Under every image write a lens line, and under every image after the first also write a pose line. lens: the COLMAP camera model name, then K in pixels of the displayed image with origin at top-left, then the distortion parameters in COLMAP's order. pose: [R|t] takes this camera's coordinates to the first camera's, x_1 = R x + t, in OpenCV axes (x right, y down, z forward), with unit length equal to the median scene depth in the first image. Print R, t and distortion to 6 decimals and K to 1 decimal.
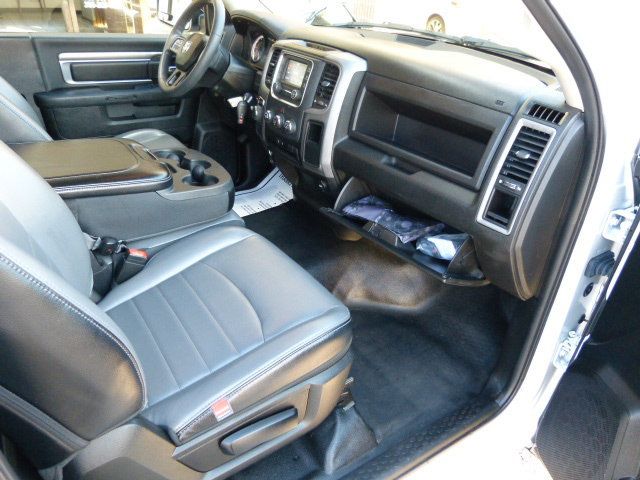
lens RADIAL K [[479.4, 0, 319.7], [0, 479.4, 243.1], [0, 0, 1]] dist [-0.052165, 0.043691]
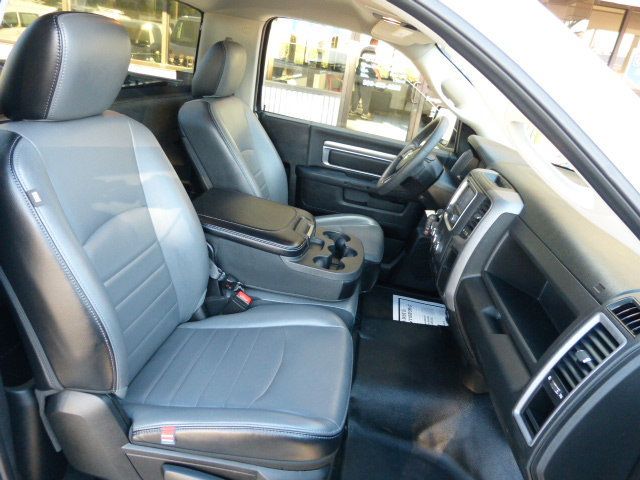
lens RADIAL K [[479.4, 0, 319.7], [0, 479.4, 243.1], [0, 0, 1]] dist [-0.052165, 0.043691]
pose [[0.745506, 0.306220, -0.591989, 0.363421], [-0.428364, 0.900605, -0.073590, -0.080987], [0.510613, 0.308448, 0.802580, 0.089972]]
